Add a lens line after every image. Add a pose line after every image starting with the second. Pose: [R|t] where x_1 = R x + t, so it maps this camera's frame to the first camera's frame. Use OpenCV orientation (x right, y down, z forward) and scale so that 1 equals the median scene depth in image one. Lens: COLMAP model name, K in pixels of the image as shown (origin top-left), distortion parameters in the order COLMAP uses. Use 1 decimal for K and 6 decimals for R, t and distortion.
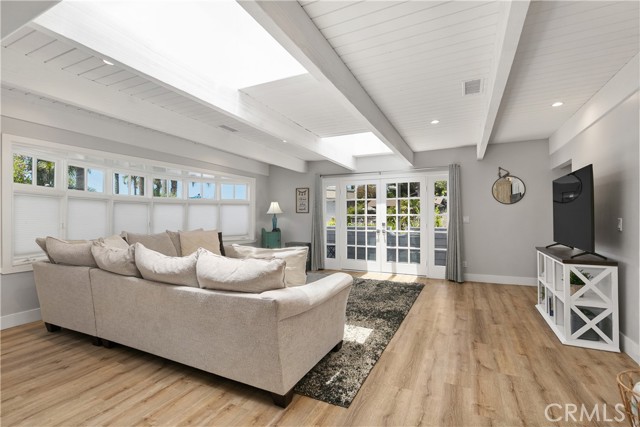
lens RADIAL K [[298.6, 0, 320.0], [0, 298.6, 213.5], [0, 0, 1]] dist [-0.002664, -0.000374]
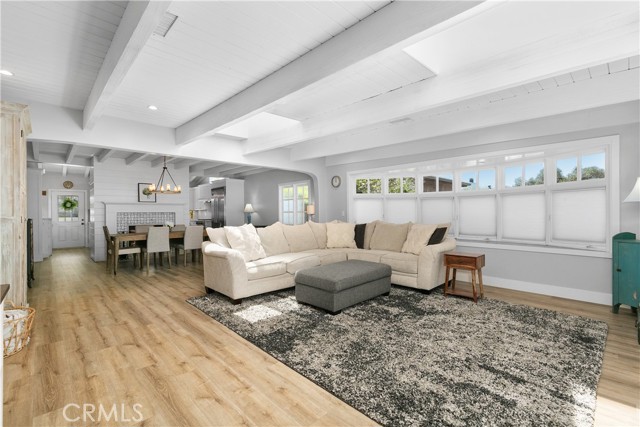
lens RADIAL K [[291.5, 0, 315.3], [0, 291.5, 214.9], [0, 0, 1]] dist [0.003310, -0.000110]
pose [[-0.356835, 0.009303, -0.934121, 0.786935], [0.009730, 0.999933, 0.006241, 0.020640], [0.934117, -0.006862, -0.356901, 1.213096]]
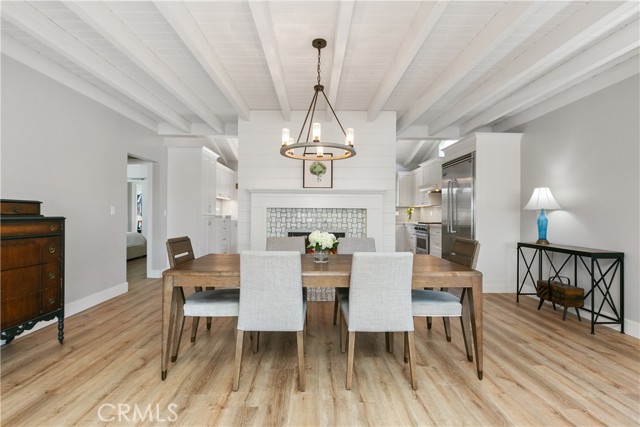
lens RADIAL K [[298.6, 0, 320.0], [0, 298.6, 213.5], [0, 0, 1]] dist [-0.002664, -0.000374]
pose [[-0.888625, -0.005001, -0.458607, -0.204180], [-0.006381, 0.999979, 0.001459, 0.023083], [0.458590, 0.004223, -0.888638, 0.367153]]
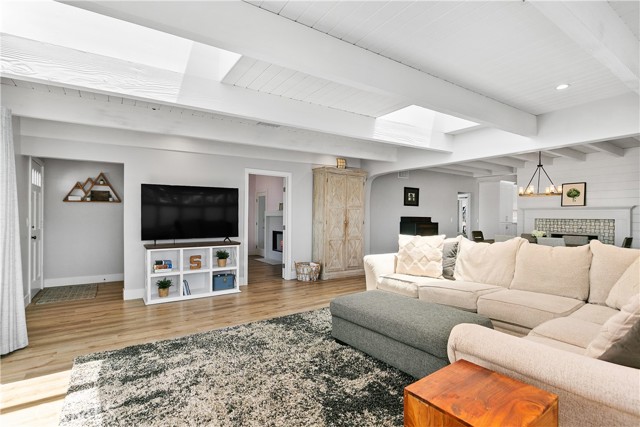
lens RADIAL K [[310.0, 0, 310.2], [0, 310.0, 215.9], [0, 0, 1]] dist [-0.004356, -0.000690]
pose [[-0.861762, -0.005865, 0.507279, -0.303652], [-0.008017, 0.999966, -0.002058, 0.003687], [-0.507250, -0.005840, -0.861779, 1.645625]]
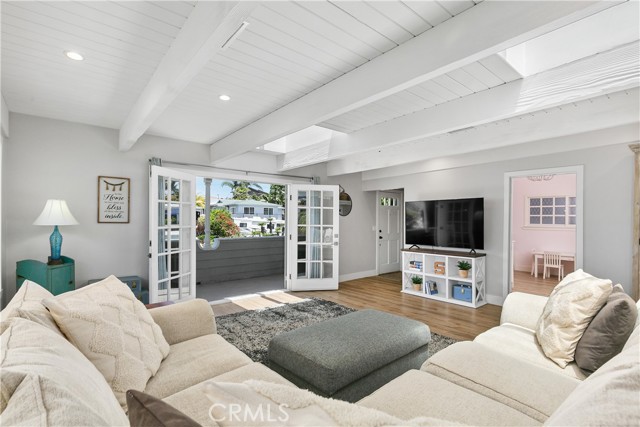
lens RADIAL K [[298.6, 0, 320.0], [0, 298.6, 213.5], [0, 0, 1]] dist [-0.002664, -0.000374]
pose [[0.401142, 0.022199, 0.915747, -0.708524], [-0.008028, 0.999753, -0.020718, -0.020075], [-0.915981, 0.000959, 0.401221, 0.793778]]
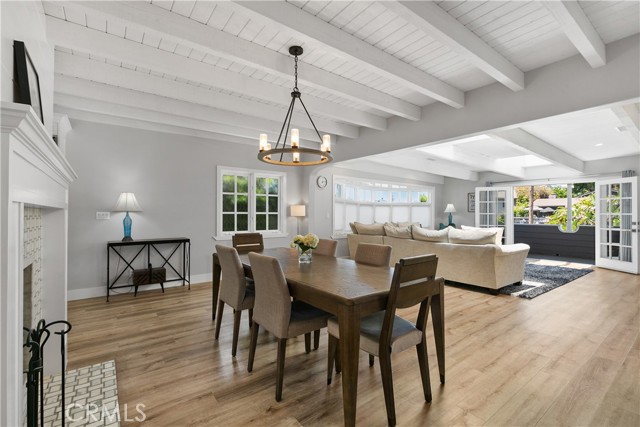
lens RADIAL K [[291.5, 0, 315.3], [0, 291.5, 214.9], [0, 0, 1]] dist [0.003310, -0.000110]
pose [[0.890187, 0.006923, -0.455543, -0.164602], [-0.004888, 0.999972, 0.005644, 0.013383], [0.455570, -0.002797, 0.890196, -0.791687]]
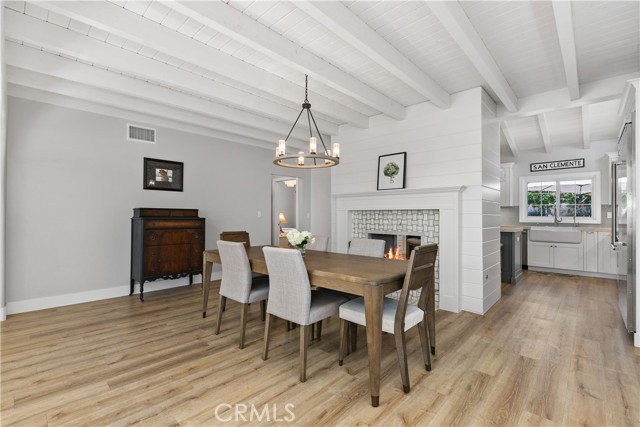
lens RADIAL K [[291.5, 0, 315.3], [0, 291.5, 214.9], [0, 0, 1]] dist [0.003310, -0.000110]
pose [[-0.956536, 0.000587, 0.291614, -0.742528], [-0.000436, 0.999994, -0.003441, 0.027201], [-0.291615, -0.003418, -0.956530, 0.480073]]
